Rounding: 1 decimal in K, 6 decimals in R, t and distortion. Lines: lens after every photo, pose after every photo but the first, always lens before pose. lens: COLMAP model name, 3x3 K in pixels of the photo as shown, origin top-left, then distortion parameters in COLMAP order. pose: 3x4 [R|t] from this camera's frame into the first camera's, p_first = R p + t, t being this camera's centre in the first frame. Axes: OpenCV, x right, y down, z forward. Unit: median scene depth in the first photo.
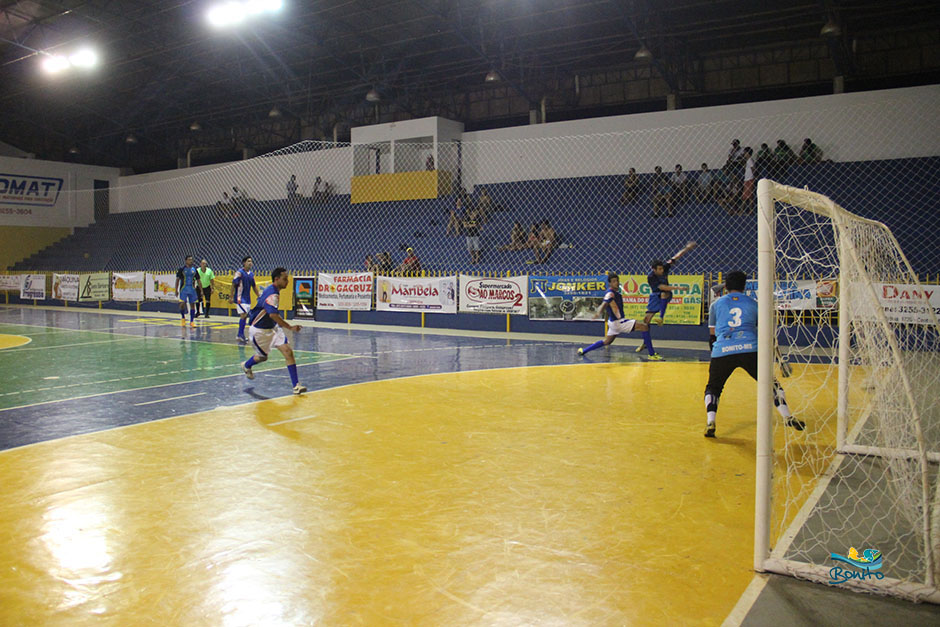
lens RADIAL K [[779.6, 0, 465.7], [0, 779.6, 287.0], [0, 0, 1]] dist [-0.174152, 0.138752]
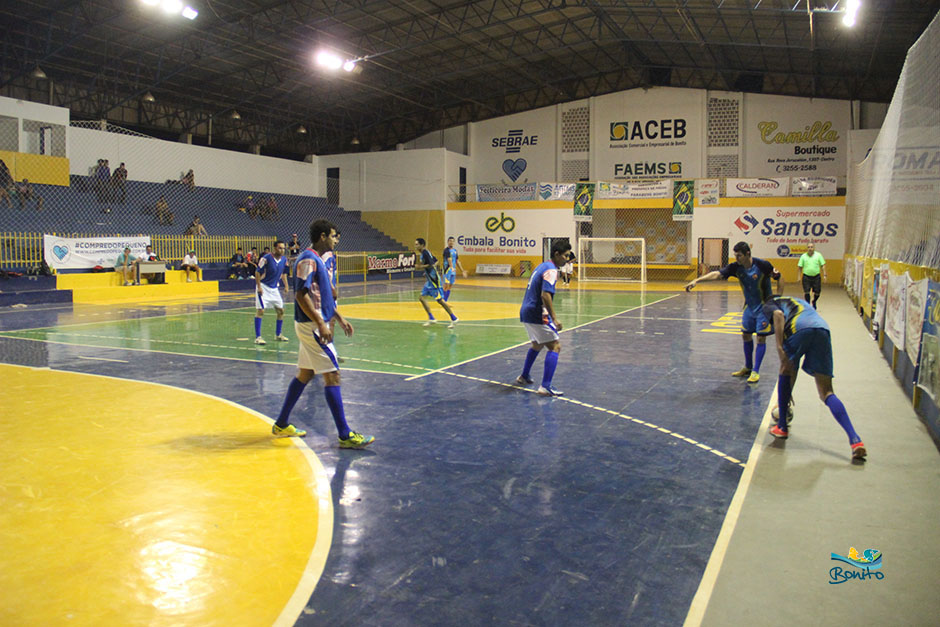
lens RADIAL K [[779.6, 0, 463.6], [0, 779.6, 294.8], [0, 0, 1]] dist [-0.174152, 0.138752]
pose [[0.142276, 0.063636, -0.987779, 0.338699], [-0.032052, 0.997704, 0.059659, -0.017293], [0.989308, 0.023172, 0.143989, 0.573694]]
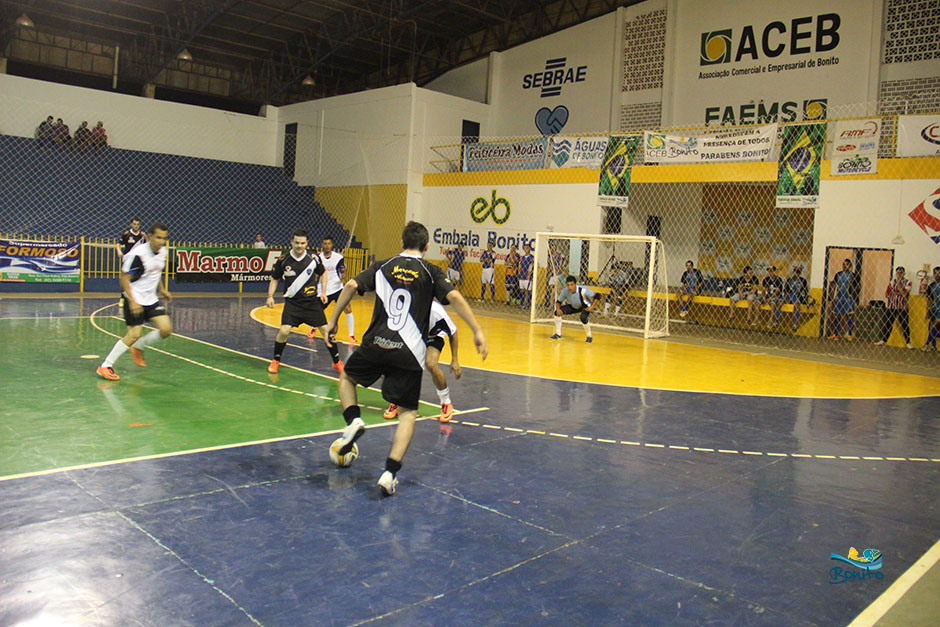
lens RADIAL K [[779.6, 0, 463.7], [0, 779.6, 295.8], [0, 0, 1]] dist [-0.174152, 0.138752]
pose [[-0.201454, 0.049277, -0.978258, -0.450254], [-0.082323, 0.994348, 0.067041, -0.028863], [0.976032, 0.094039, -0.196259, 1.128775]]
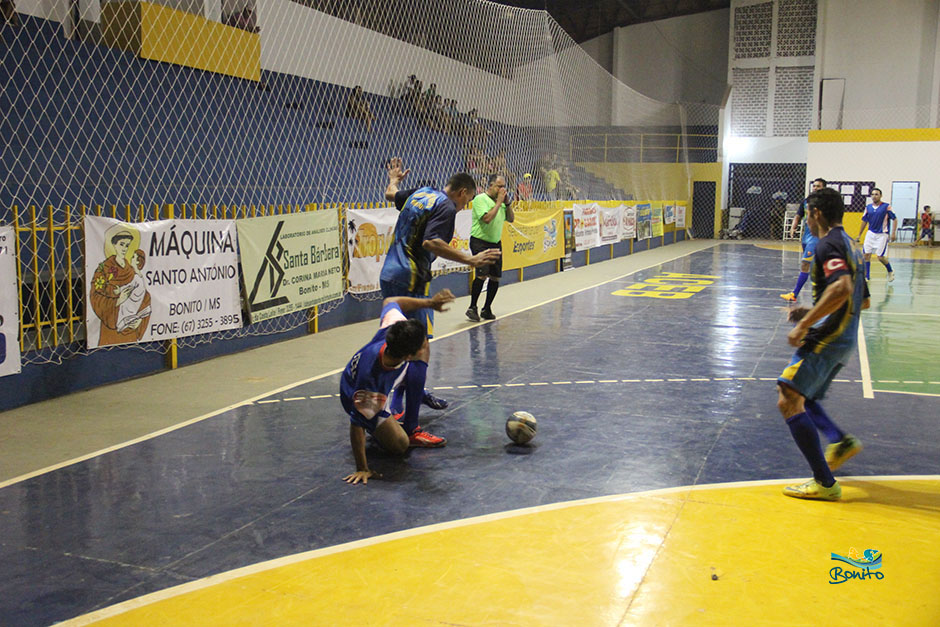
lens RADIAL K [[1003.1, 0, 461.0], [0, 1003.1, 298.7], [0, 0, 1]] dist [0.011680, 0.000000]
pose [[-0.218475, -0.100787, 0.970624, -1.101138], [0.014800, 0.994195, 0.106566, -0.031659], [-0.975730, 0.037648, -0.215715, 1.294971]]
